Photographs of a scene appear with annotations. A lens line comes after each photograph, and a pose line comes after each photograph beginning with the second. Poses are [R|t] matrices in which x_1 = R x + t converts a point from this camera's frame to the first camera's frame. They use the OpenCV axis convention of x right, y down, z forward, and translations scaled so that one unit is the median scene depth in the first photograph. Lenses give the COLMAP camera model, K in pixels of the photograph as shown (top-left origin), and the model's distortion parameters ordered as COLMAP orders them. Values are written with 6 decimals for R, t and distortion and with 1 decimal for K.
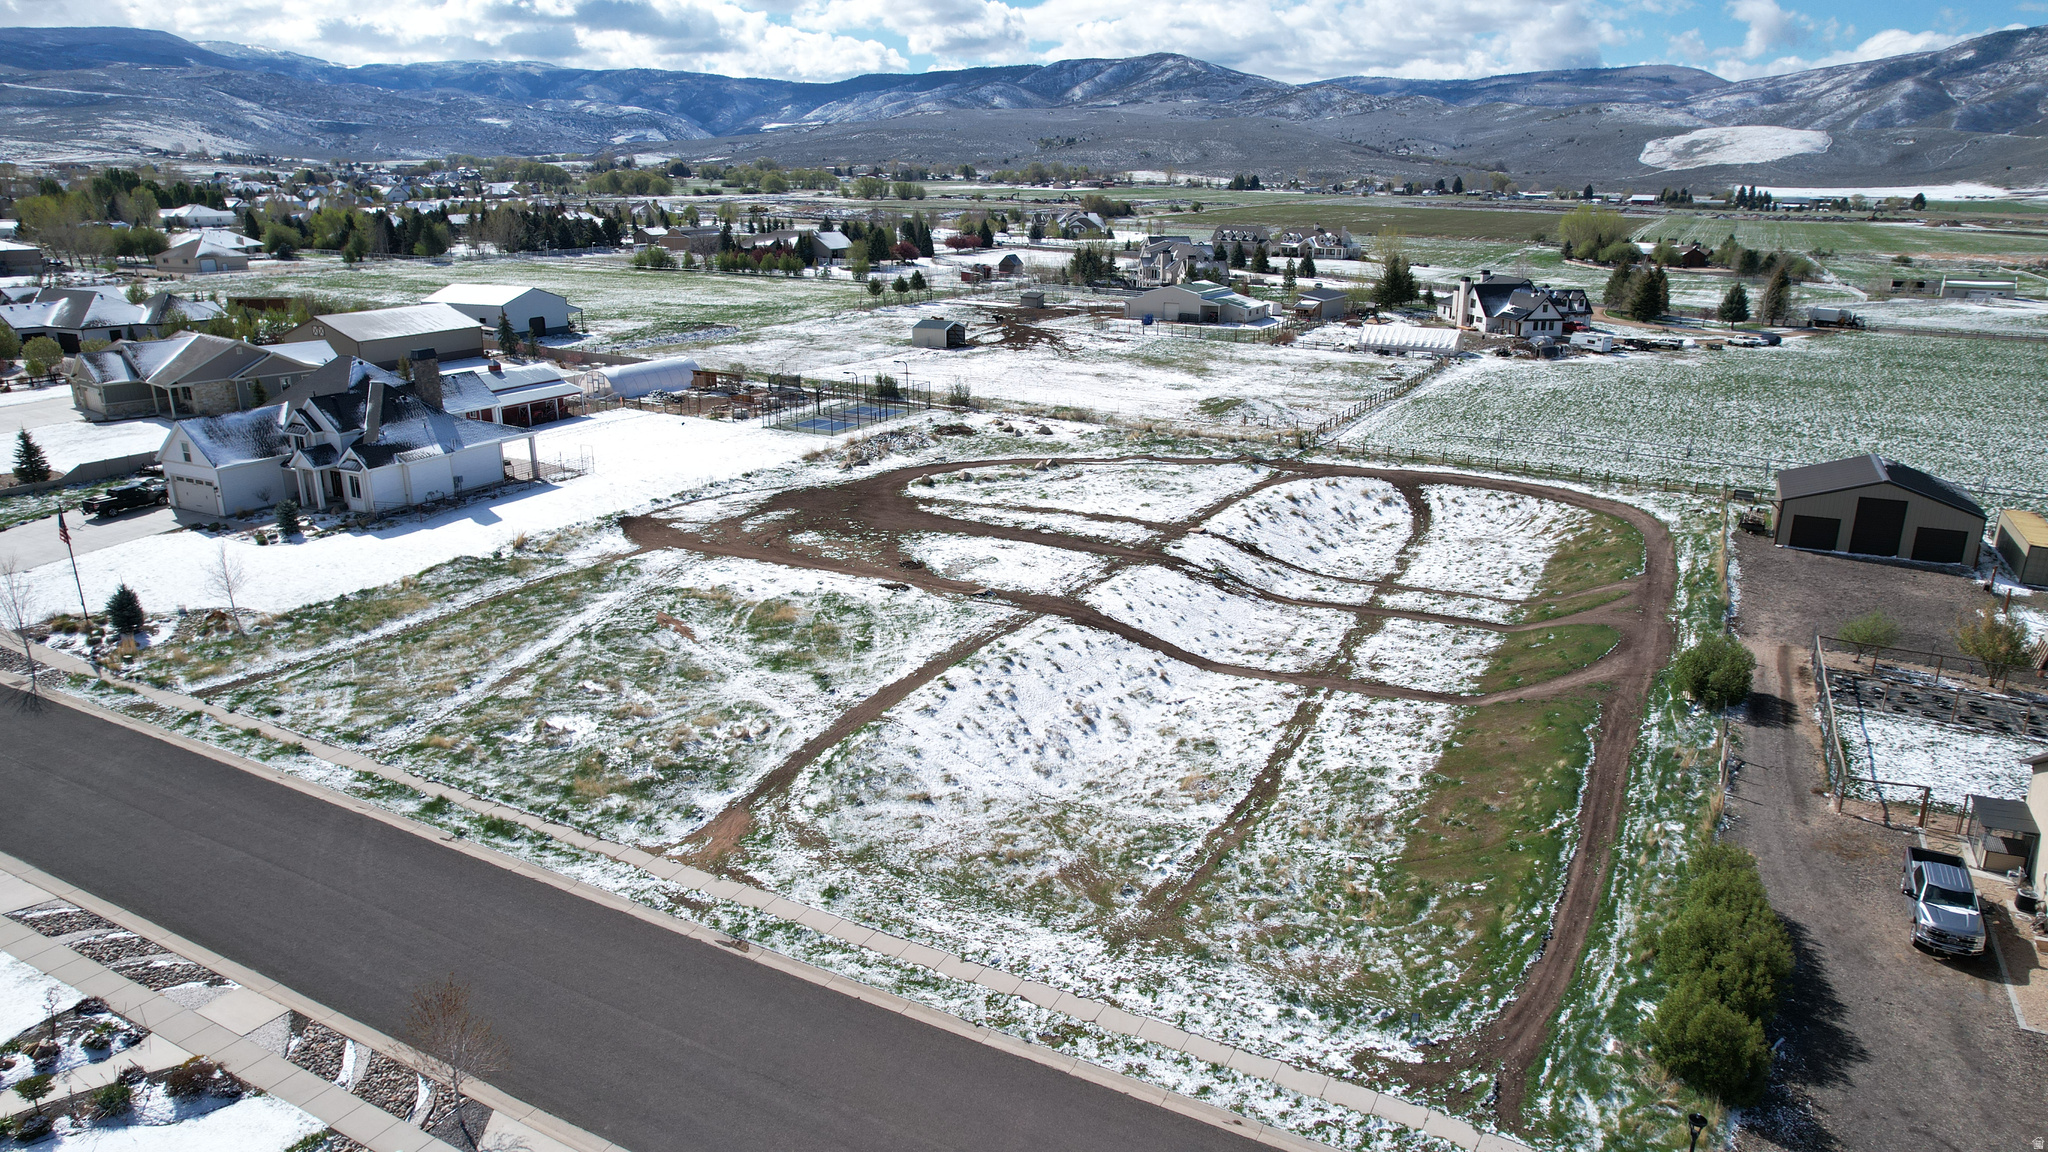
lens RADIAL K [[1307.9, 0, 1029.0], [0, 1307.9, 580.3], [0, 0, 1]] dist [-0.073474, 0.063931]
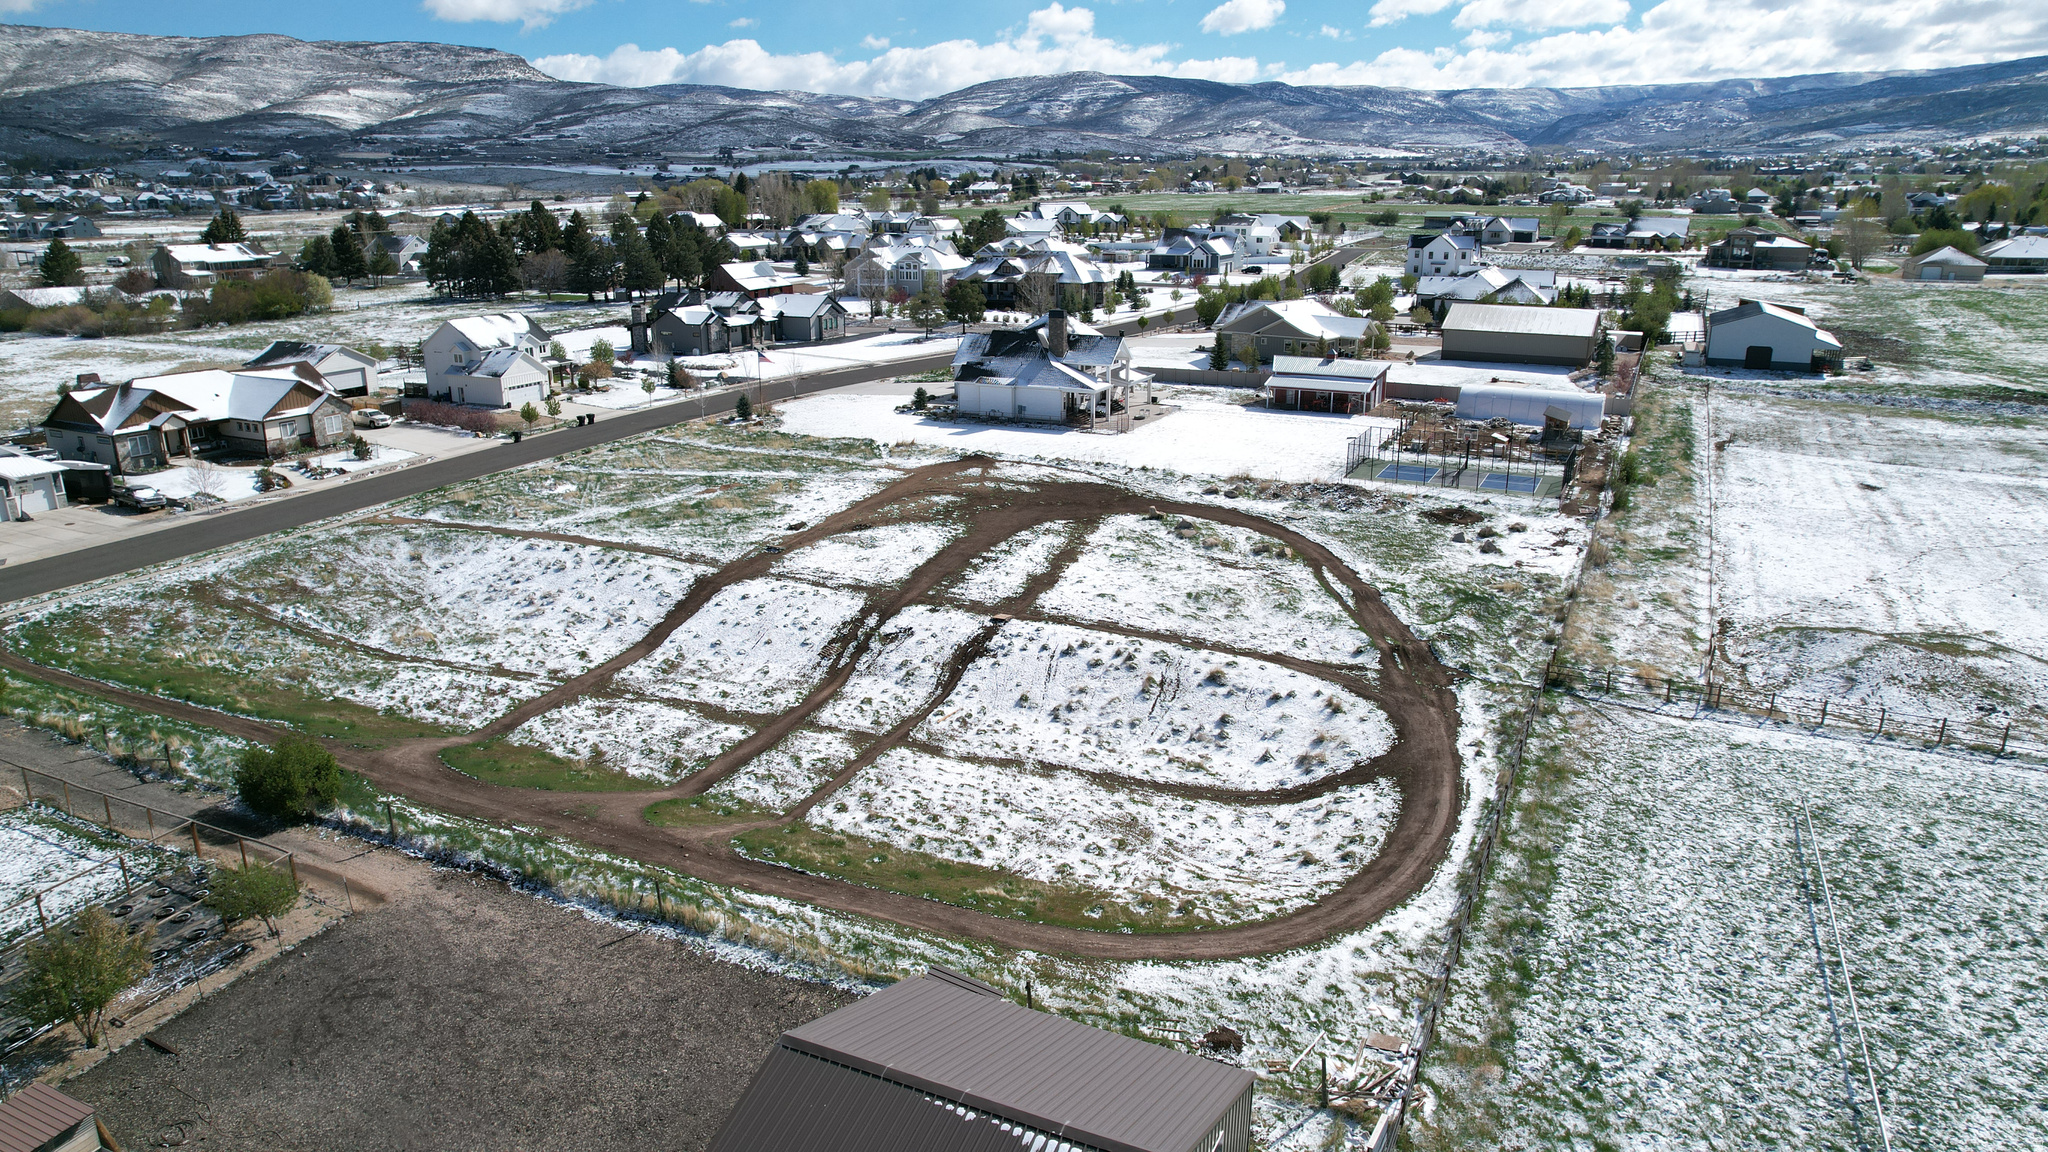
lens RADIAL K [[1307.9, 0, 1029.0], [0, 1307.9, 580.3], [0, 0, 1]] dist [-0.073474, 0.063931]
pose [[0.035199, 0.293760, -0.955231, 1.022740], [-0.294405, 0.916456, 0.270988, -0.323960], [0.955032, 0.271687, 0.118743, 1.035106]]
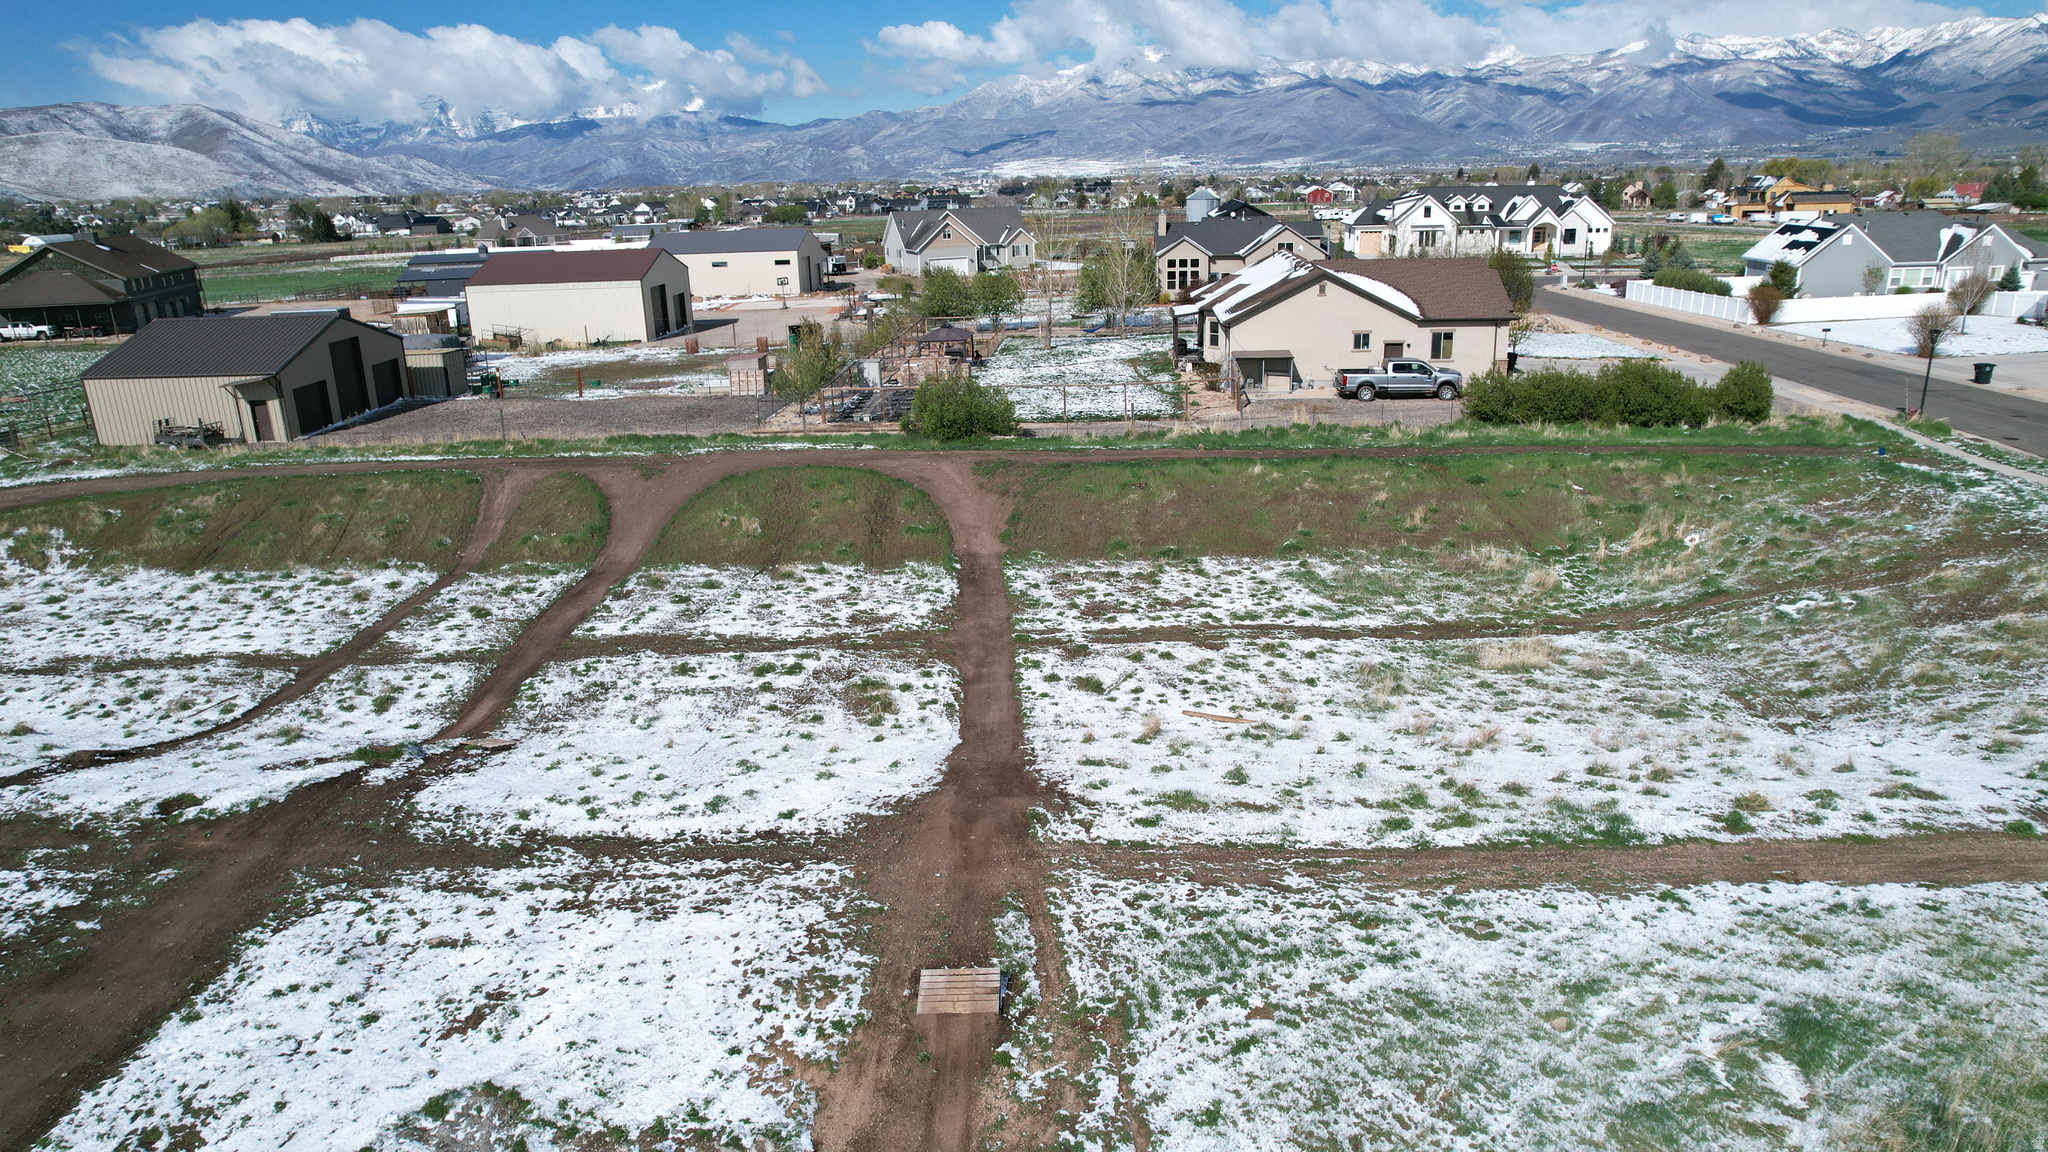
lens RADIAL K [[1307.9, 0, 1029.0], [0, 1307.9, 580.3], [0, 0, 1]] dist [-0.073474, 0.063931]
pose [[-0.419958, -0.266527, 0.867524, -0.210065], [0.298513, 0.862147, 0.409381, -0.137561], [-0.857044, 0.430890, -0.282504, 0.977064]]
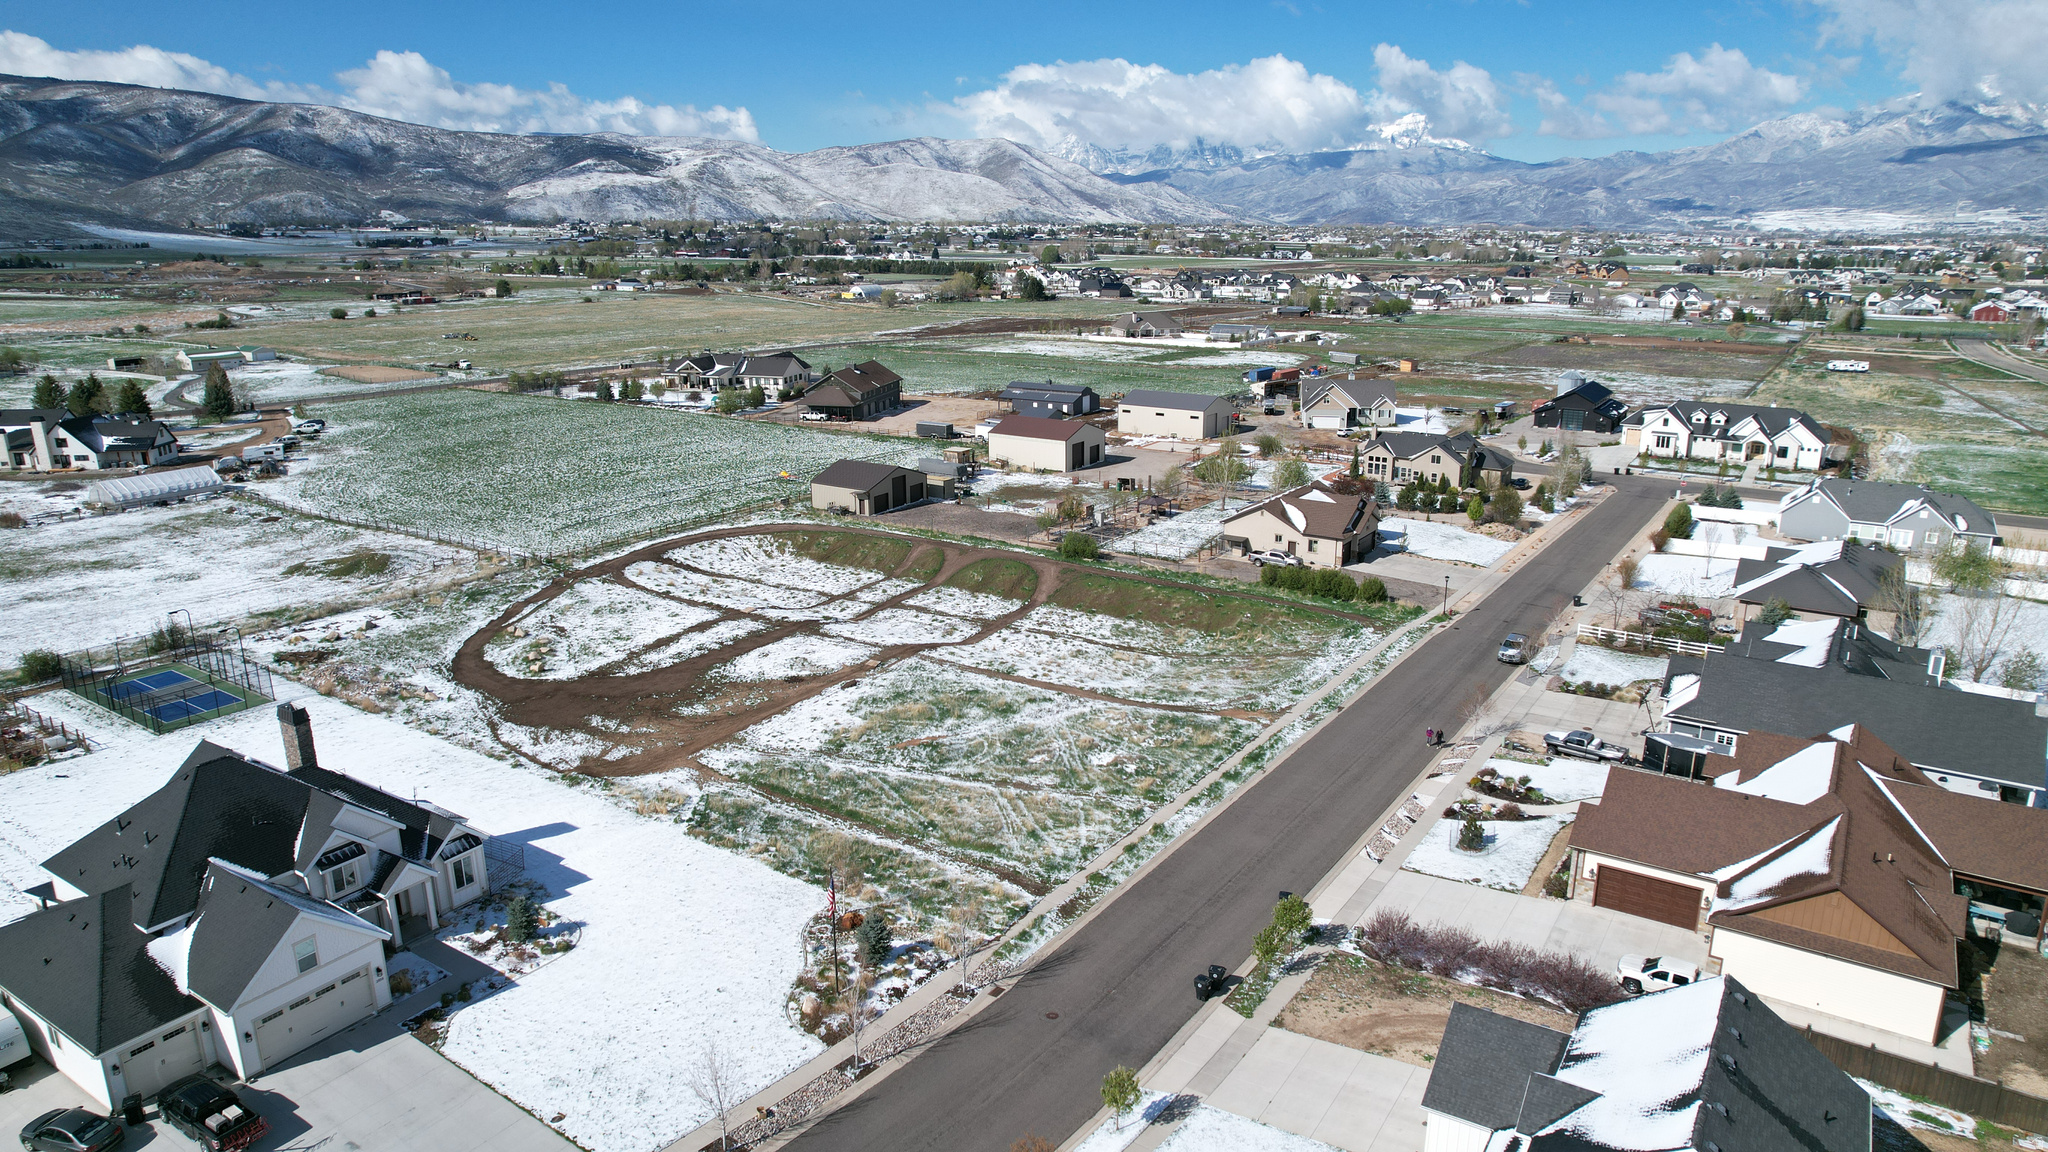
lens RADIAL K [[1307.9, 0, 1029.0], [0, 1307.9, 580.3], [0, 0, 1]] dist [-0.073474, 0.063931]
pose [[0.096069, -0.275080, 0.956609, -1.264633], [0.301996, 0.923809, 0.235320, -0.333873], [-0.948456, 0.266286, 0.171822, 0.554584]]
